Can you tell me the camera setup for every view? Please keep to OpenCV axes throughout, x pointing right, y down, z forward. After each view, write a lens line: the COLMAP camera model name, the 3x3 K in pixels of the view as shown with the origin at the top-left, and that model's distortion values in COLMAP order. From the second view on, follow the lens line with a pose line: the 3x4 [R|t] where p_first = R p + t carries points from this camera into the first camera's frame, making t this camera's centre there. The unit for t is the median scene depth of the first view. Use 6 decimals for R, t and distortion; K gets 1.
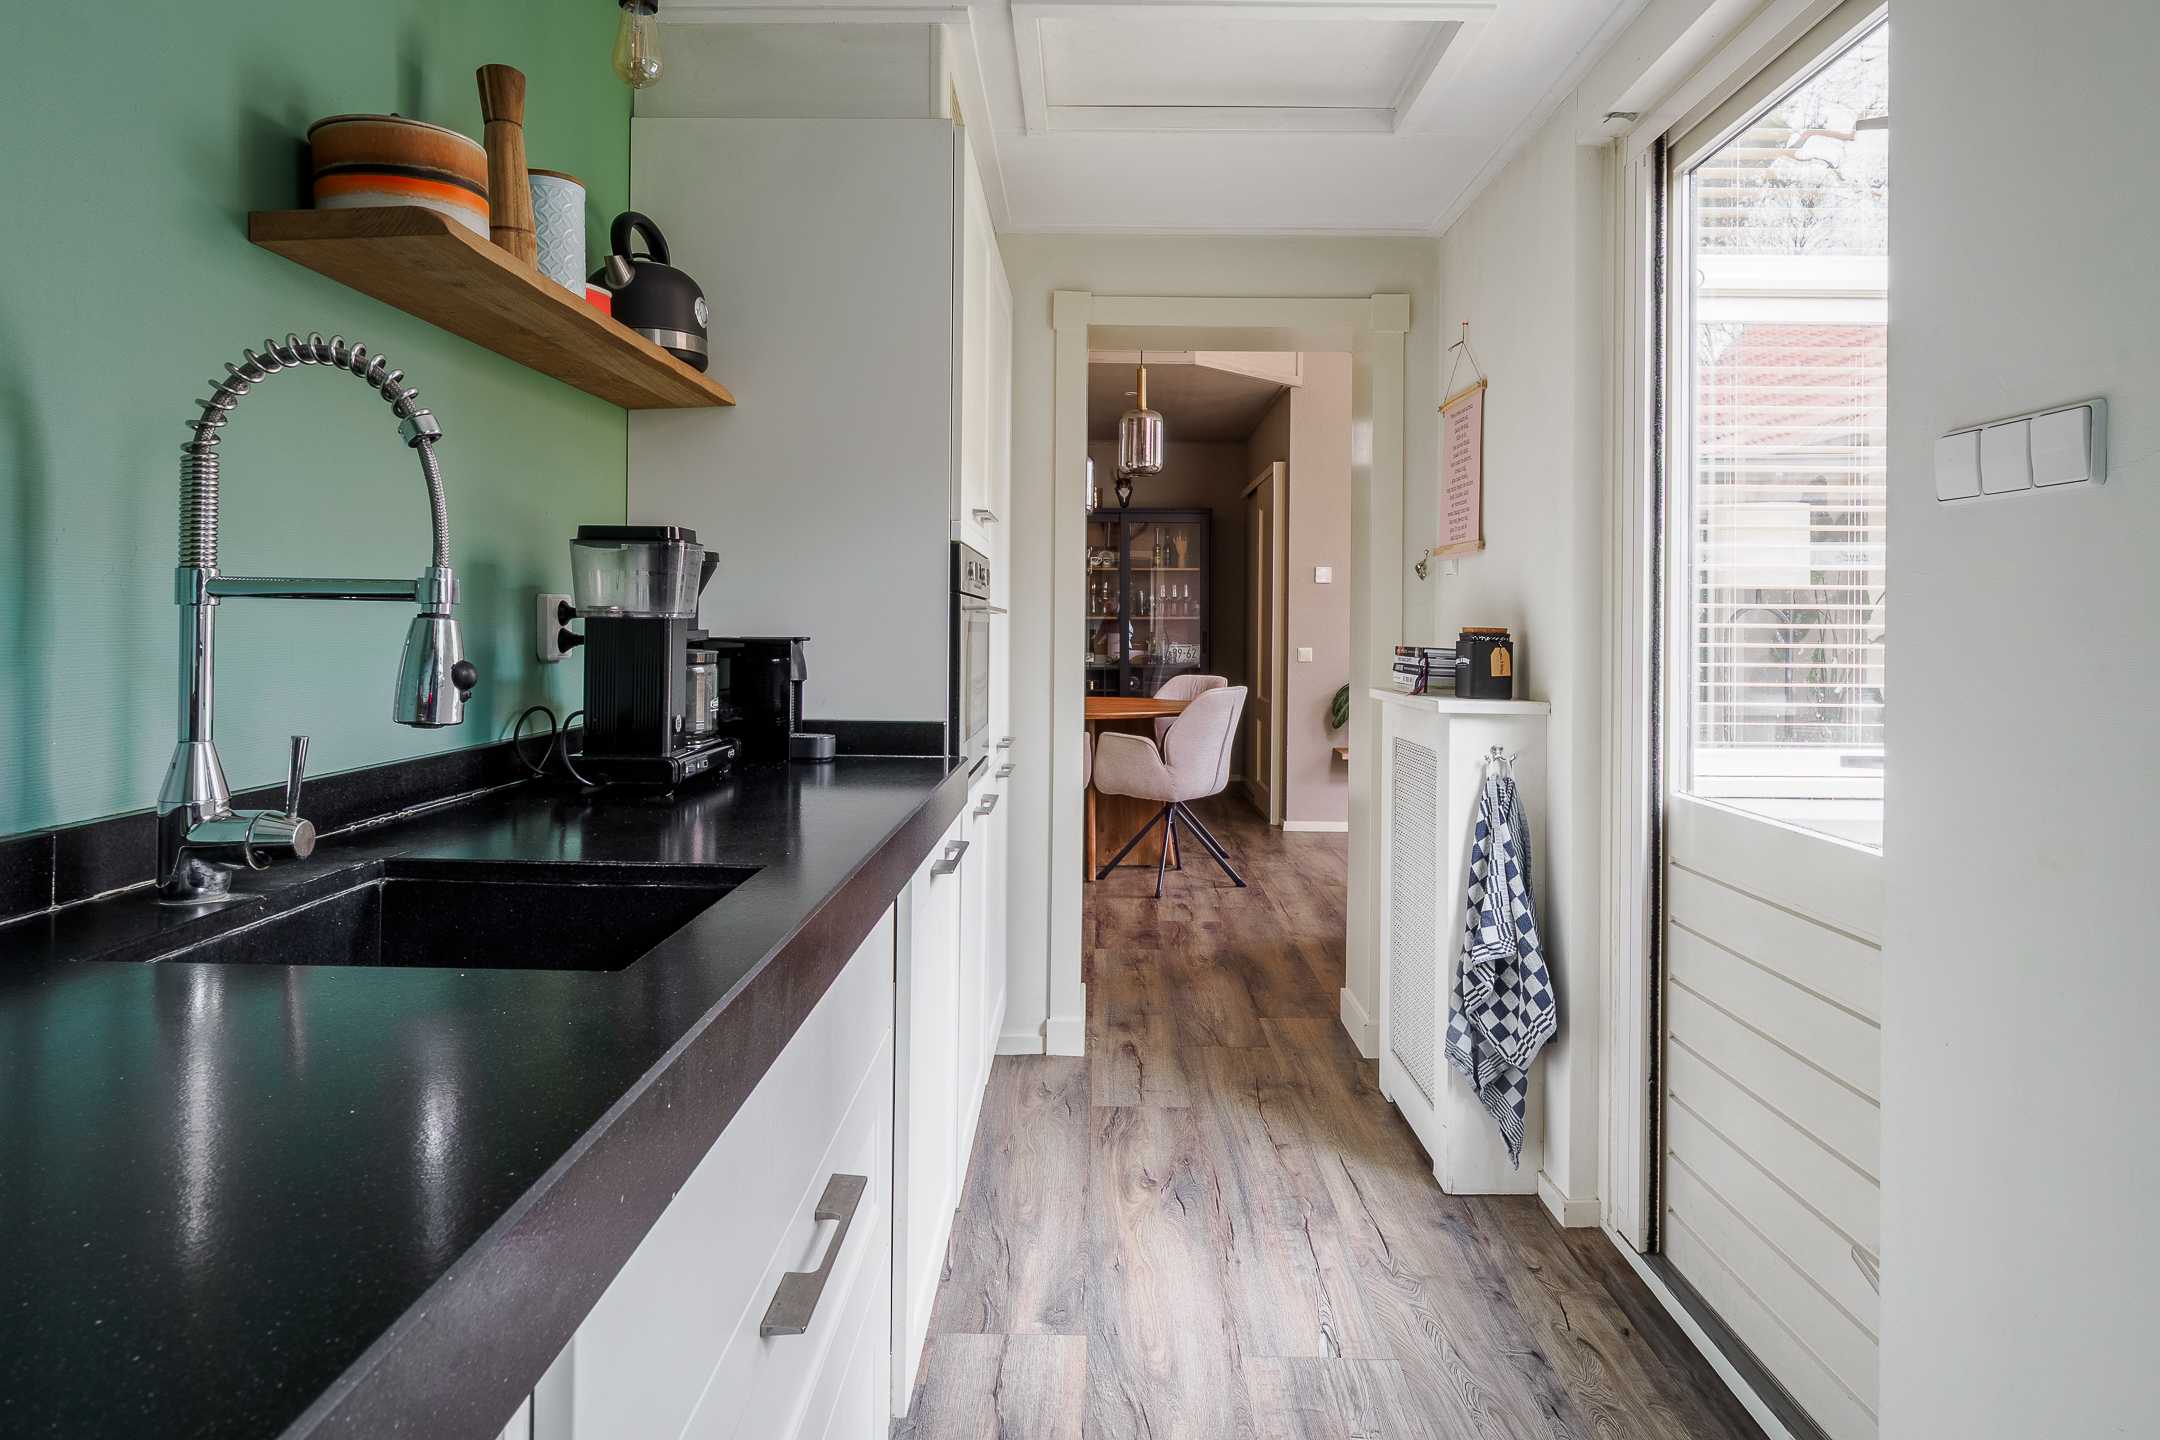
lens RADIAL K [[1275.7, 0, 1080.3], [0, 1275.7, 619.9], [0, 0, 1]] dist [-0.004298, 0.003278]
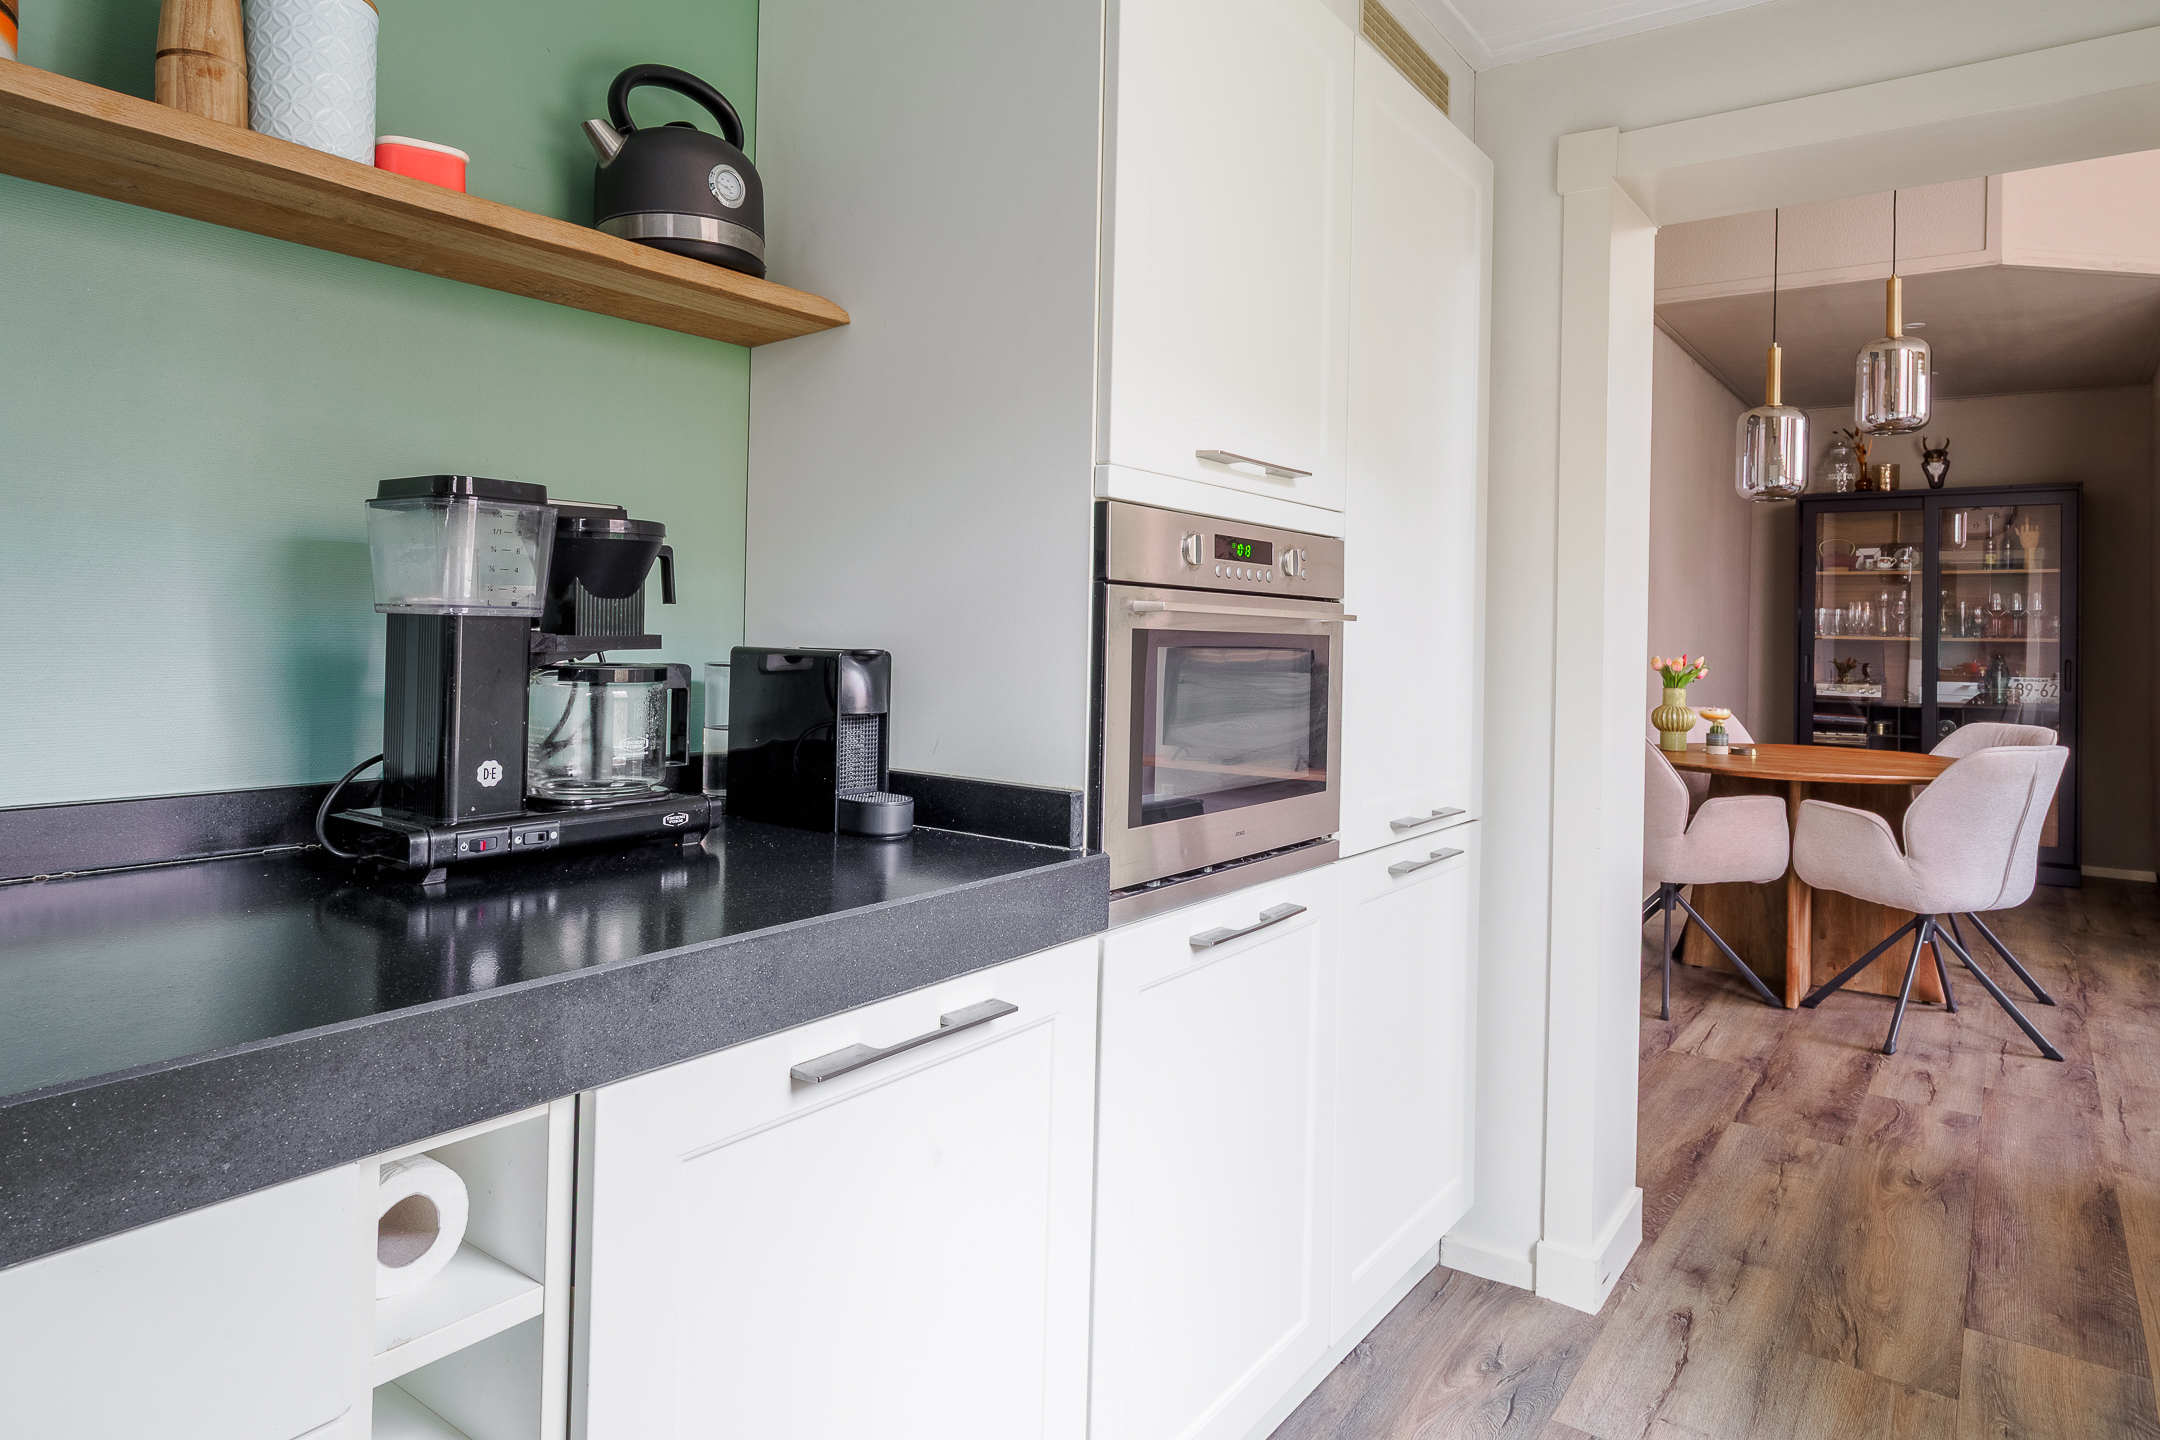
lens RADIAL K [[1275.7, 0, 1080.3], [0, 1275.7, 619.9], [0, 0, 1]] dist [-0.004298, 0.003278]
pose [[0.814996, 0.003146, -0.579458, 0.140525], [-0.011469, 0.999877, -0.010703, 0.002236], [0.579353, 0.015368, 0.814932, 0.280318]]
